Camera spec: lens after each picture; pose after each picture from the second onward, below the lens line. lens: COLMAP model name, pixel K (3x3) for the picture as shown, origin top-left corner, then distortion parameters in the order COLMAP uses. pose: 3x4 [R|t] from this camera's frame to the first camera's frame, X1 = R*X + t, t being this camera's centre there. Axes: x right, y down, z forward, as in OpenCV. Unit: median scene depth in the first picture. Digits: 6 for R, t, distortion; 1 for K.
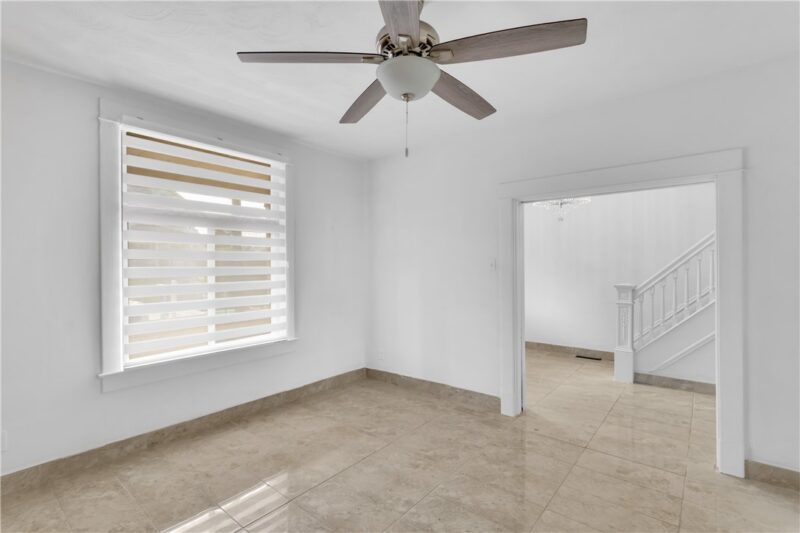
lens RADIAL K [[382.6, 0, 395.3], [0, 382.6, 265.7], [0, 0, 1]] dist [0.000208, 0.000710]
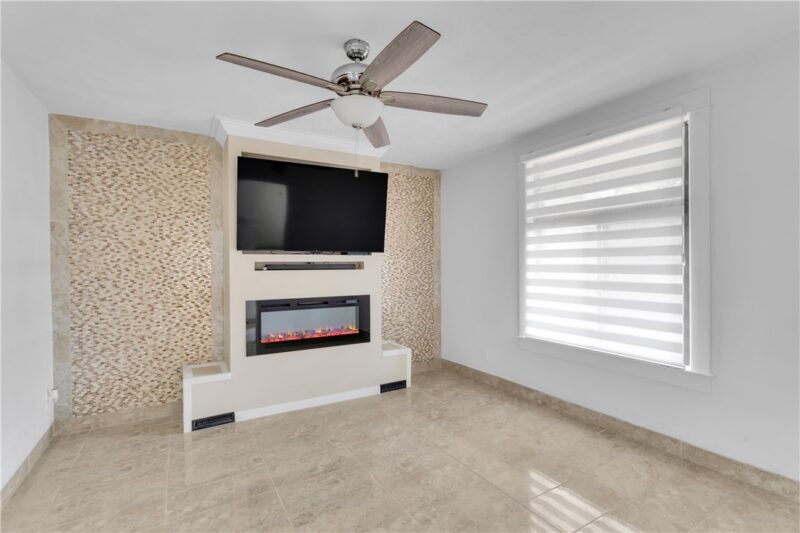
lens RADIAL K [[382.6, 0, 395.3], [0, 382.6, 265.7], [0, 0, 1]] dist [0.000208, 0.000710]
pose [[-0.353260, 0.015377, -0.935399, 0.662375], [0.007705, 0.999879, 0.013527, -0.010719], [0.935493, -0.002428, -0.353336, 0.905685]]
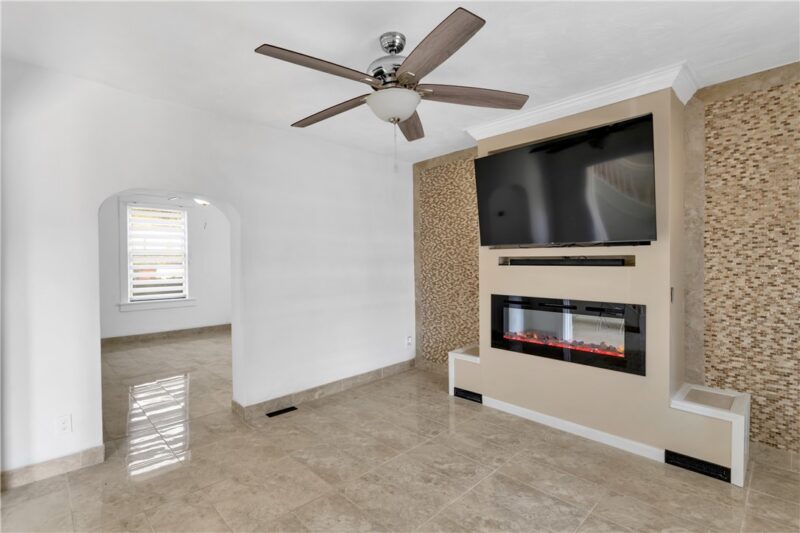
lens RADIAL K [[382.6, 0, 395.3], [0, 382.6, 265.7], [0, 0, 1]] dist [0.000208, 0.000710]
pose [[-0.990257, 0.015178, 0.138420, -0.064362], [0.017719, 0.999696, 0.017140, -0.008296], [-0.138118, 0.019426, -0.990225, 1.279893]]
